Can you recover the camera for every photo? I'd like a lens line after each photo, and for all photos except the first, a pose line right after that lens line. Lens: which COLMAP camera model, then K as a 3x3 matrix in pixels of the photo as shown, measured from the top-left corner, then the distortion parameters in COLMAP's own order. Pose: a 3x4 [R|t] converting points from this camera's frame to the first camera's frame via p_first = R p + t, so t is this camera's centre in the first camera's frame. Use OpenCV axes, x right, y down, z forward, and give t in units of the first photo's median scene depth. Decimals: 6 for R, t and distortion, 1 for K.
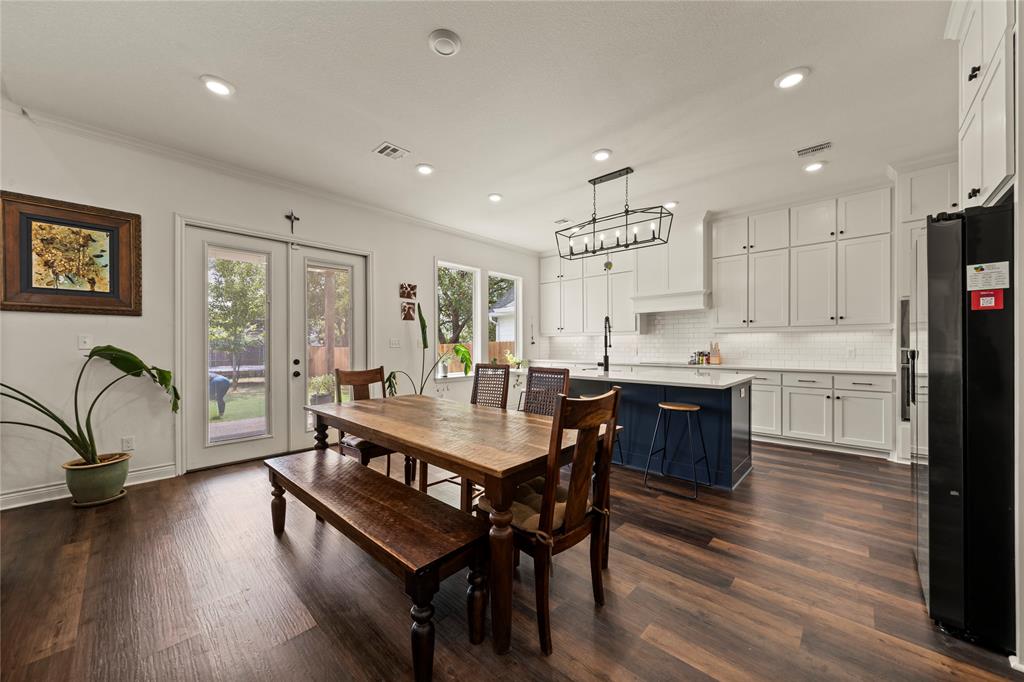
lens RADIAL K [[370.2, 0, 511.3], [0, 370.2, 345.4], [0, 0, 1]] dist [-0.000911, -0.000071]
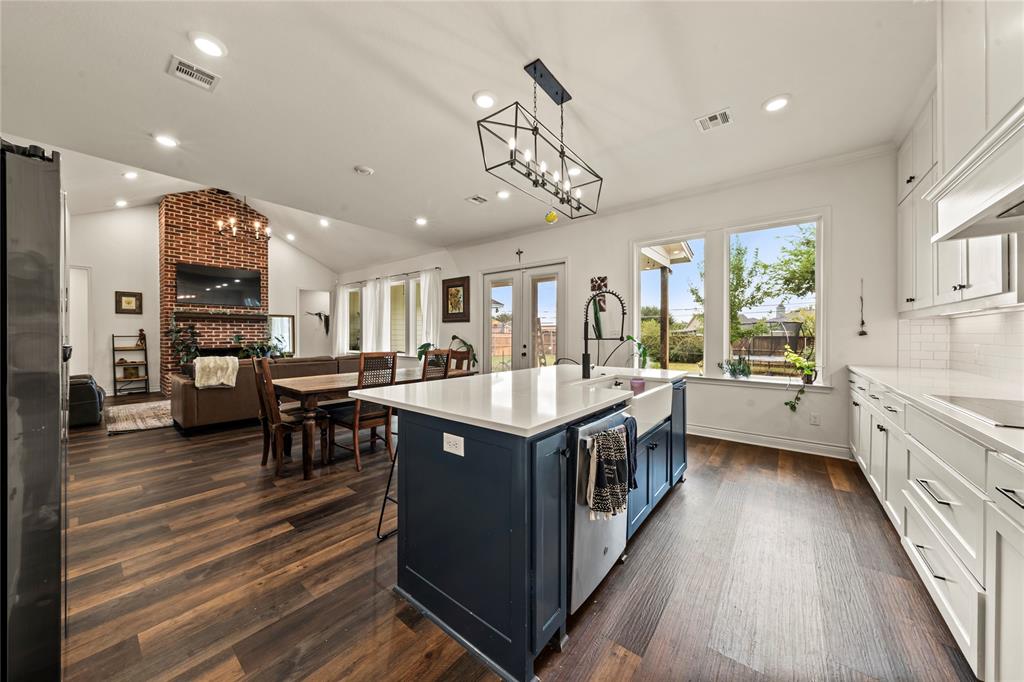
lens RADIAL K [[349.6, 0, 504.8], [0, 349.6, 337.0], [0, 0, 1]] dist [0.000323, 0.000078]
pose [[0.071891, 0.006939, -0.997388, 0.951987], [-0.005410, 0.999964, 0.006567, -0.003428], [0.997398, 0.004923, 0.071925, 0.932882]]
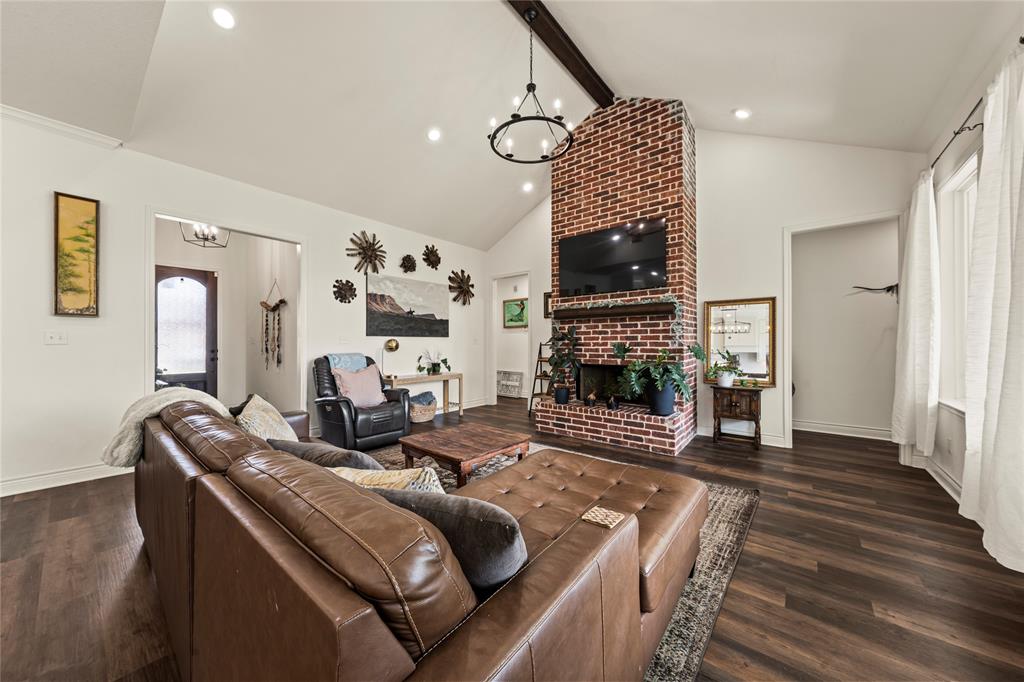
lens RADIAL K [[359.0, 0, 511.3], [0, 359.0, 343.1], [0, 0, 1]] dist [-0.001598, -0.000105]
pose [[-0.997572, 0.000483, -0.069634, -0.777010], [0.000352, 0.999998, 0.001890, 0.005076], [0.069635, 0.001860, -0.997571, 0.646783]]
